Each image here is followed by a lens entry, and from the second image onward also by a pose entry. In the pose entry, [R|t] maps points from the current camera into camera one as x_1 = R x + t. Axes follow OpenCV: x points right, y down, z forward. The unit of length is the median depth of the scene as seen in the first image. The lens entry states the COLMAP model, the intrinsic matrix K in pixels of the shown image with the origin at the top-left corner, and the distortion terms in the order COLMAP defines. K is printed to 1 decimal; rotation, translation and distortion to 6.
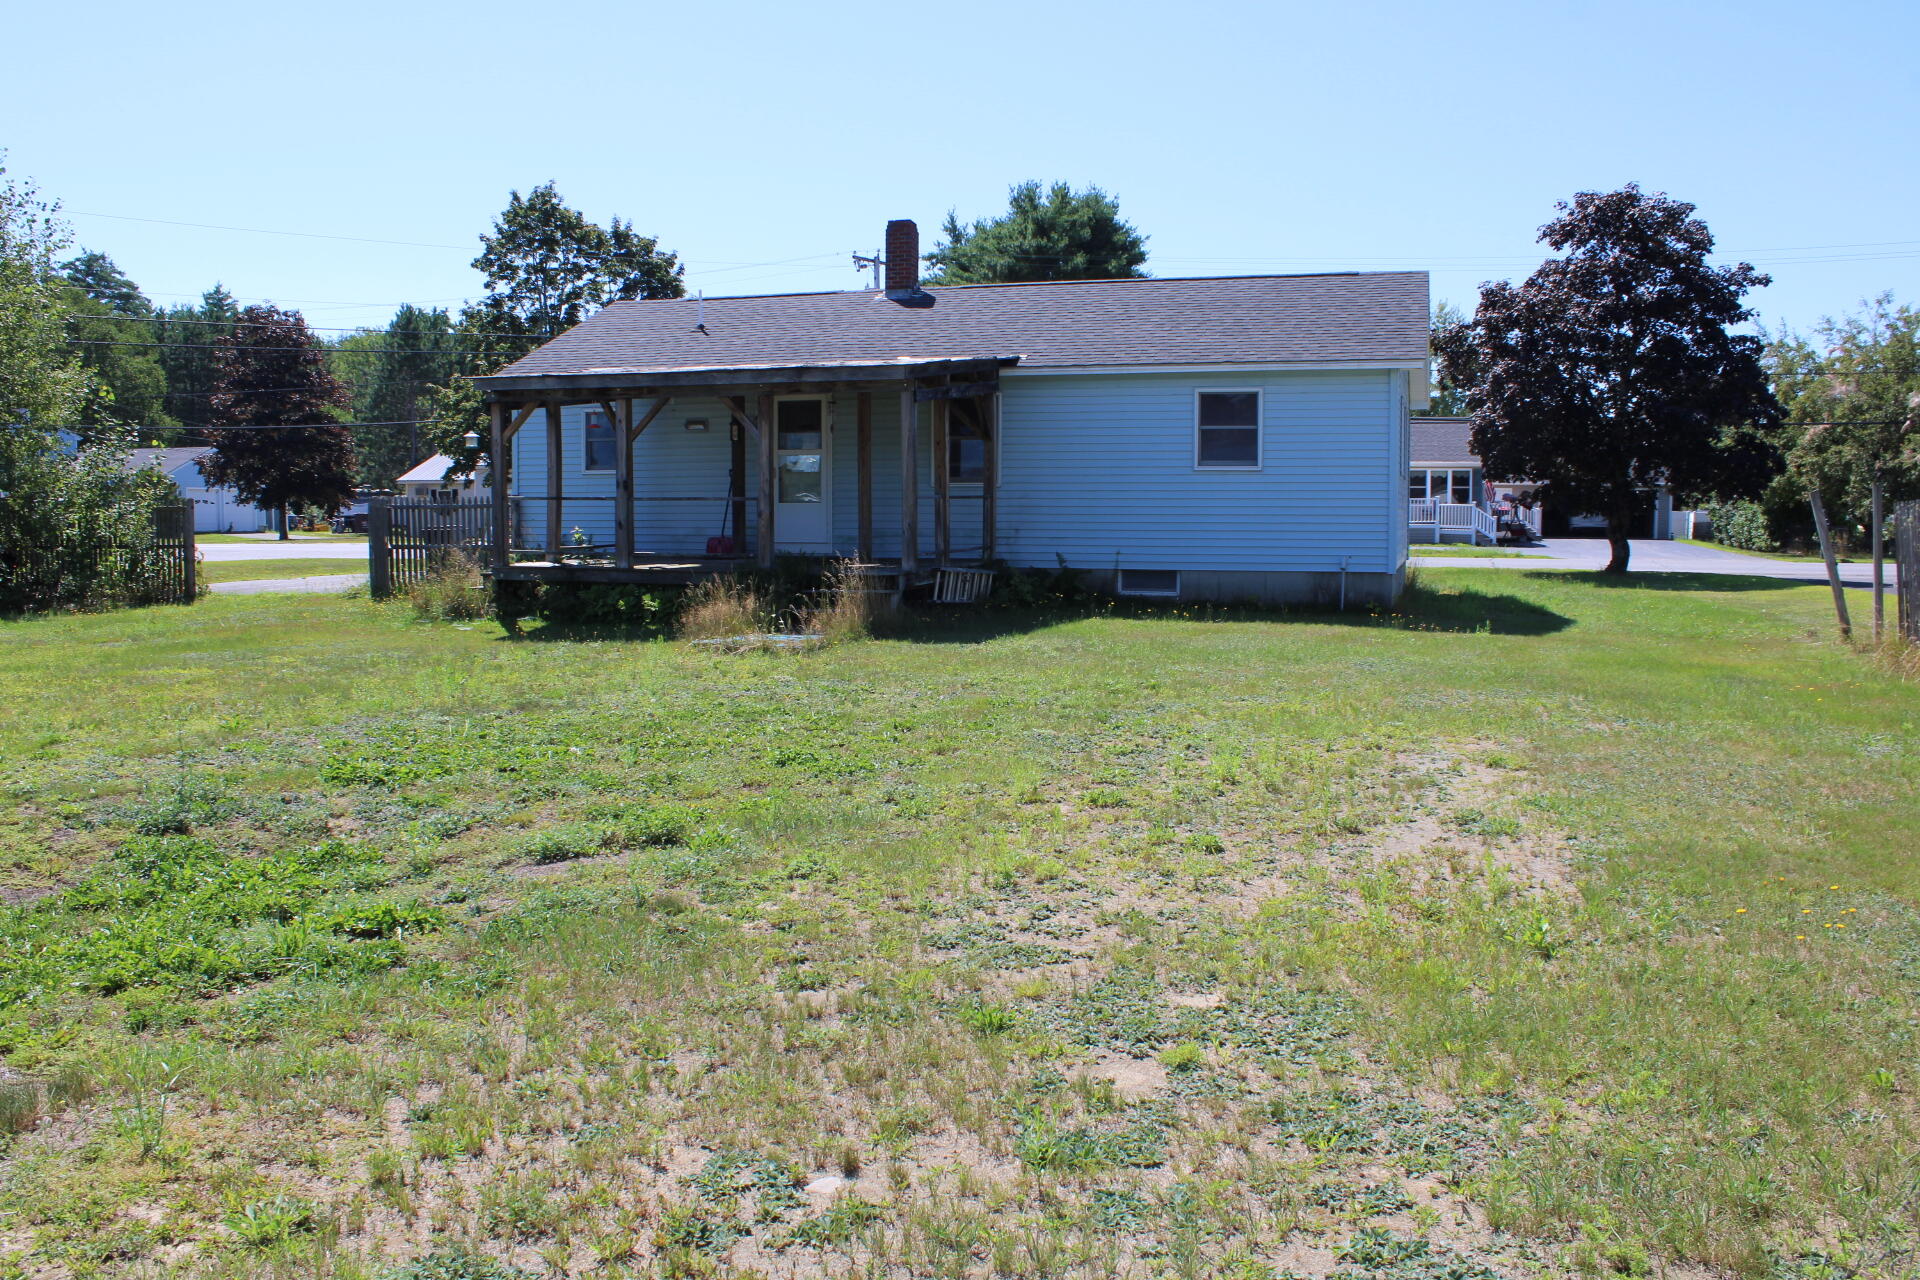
lens RADIAL K [[1595.4, 0, 960.0], [0, 1595.4, 640.0], [0, 0, 1]] dist [-0.170910, 0.155788]
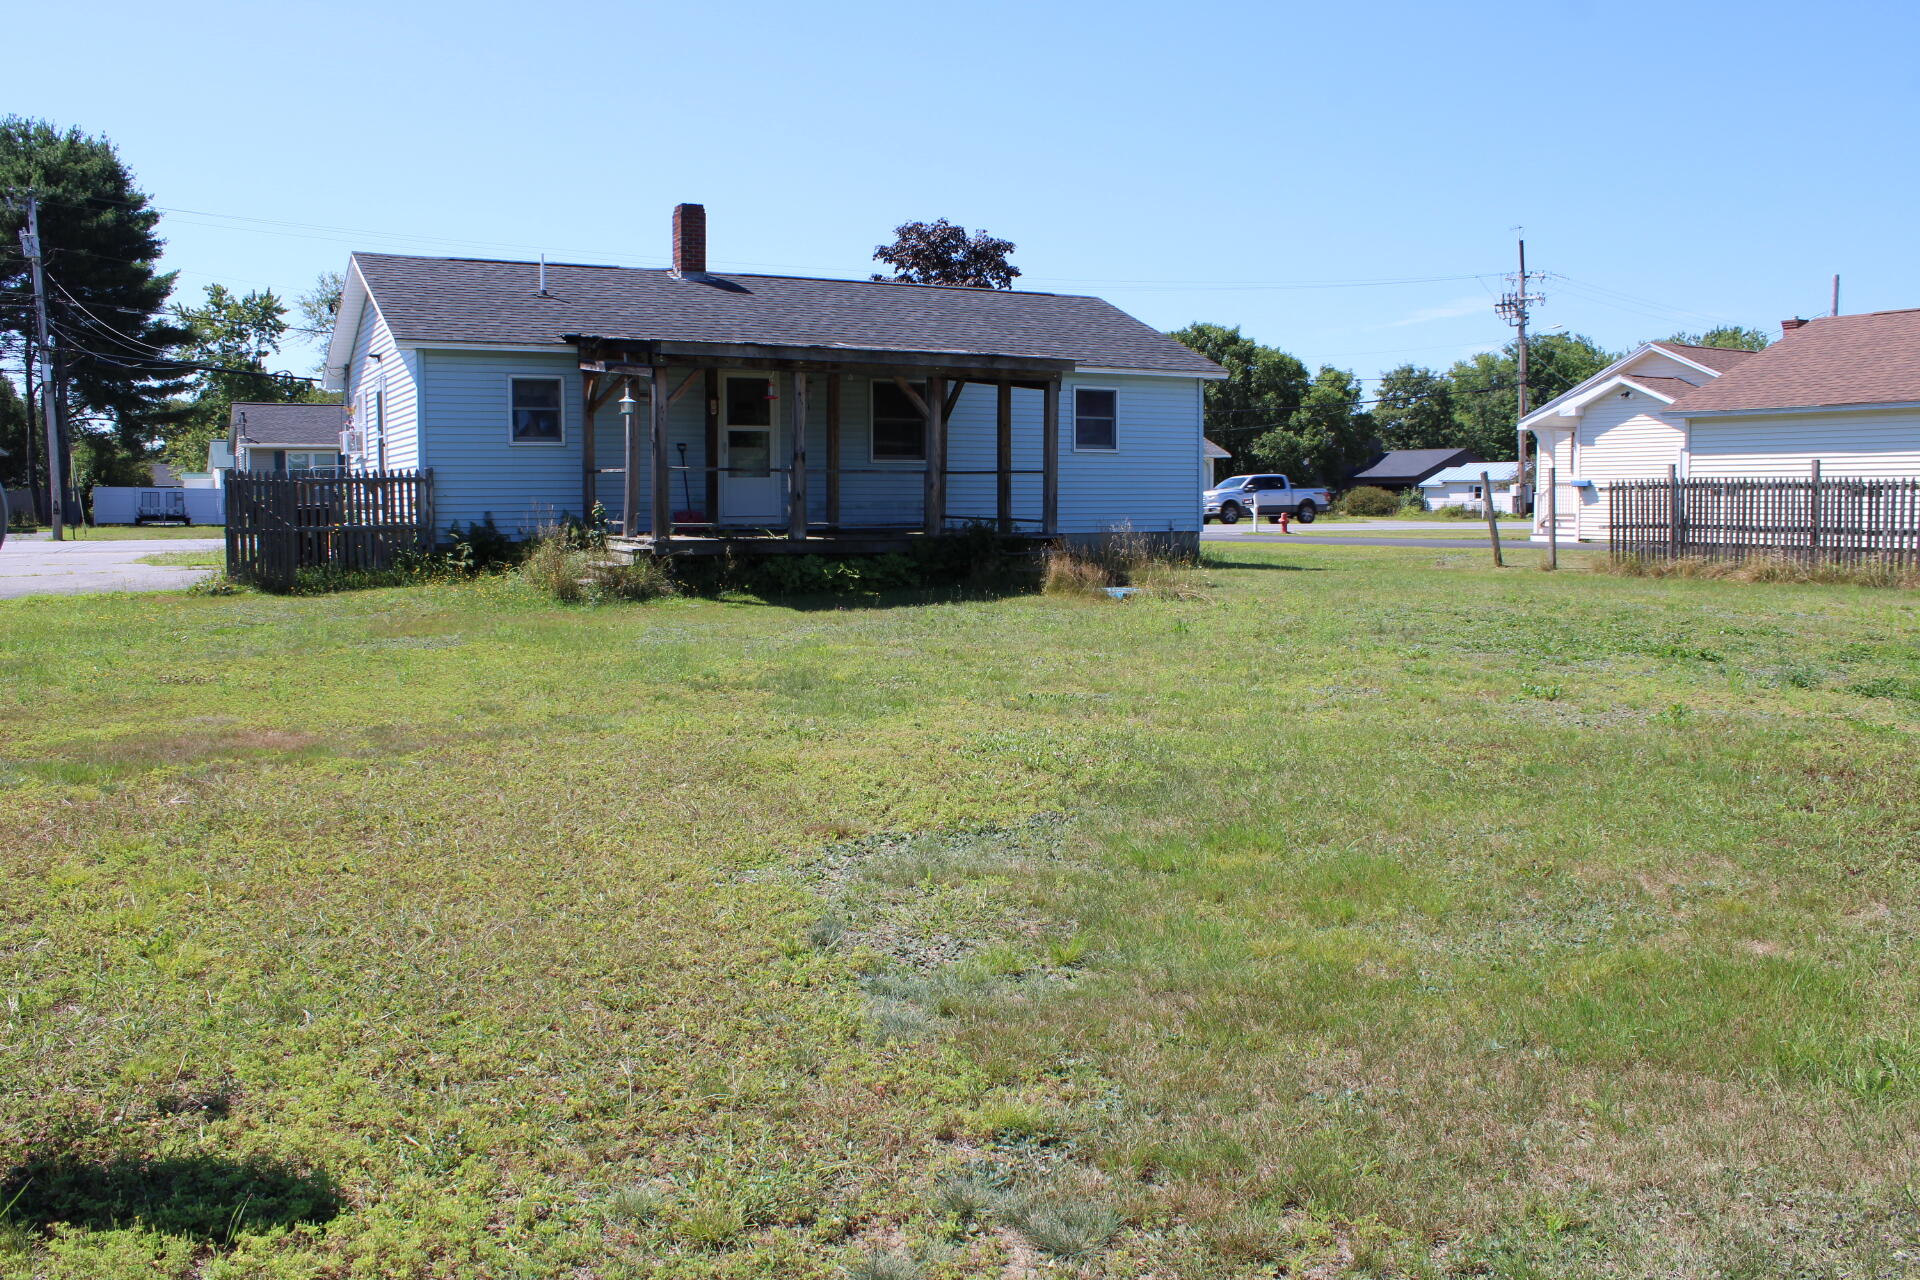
lens RADIAL K [[1595.4, 0, 960.0], [0, 1595.4, 640.0], [0, 0, 1]] dist [-0.170910, 0.155788]
pose [[0.697385, -0.068147, 0.713450, -0.800433], [0.061456, 0.997489, 0.035206, -0.009741], [-0.714057, 0.019293, 0.699821, 0.198589]]
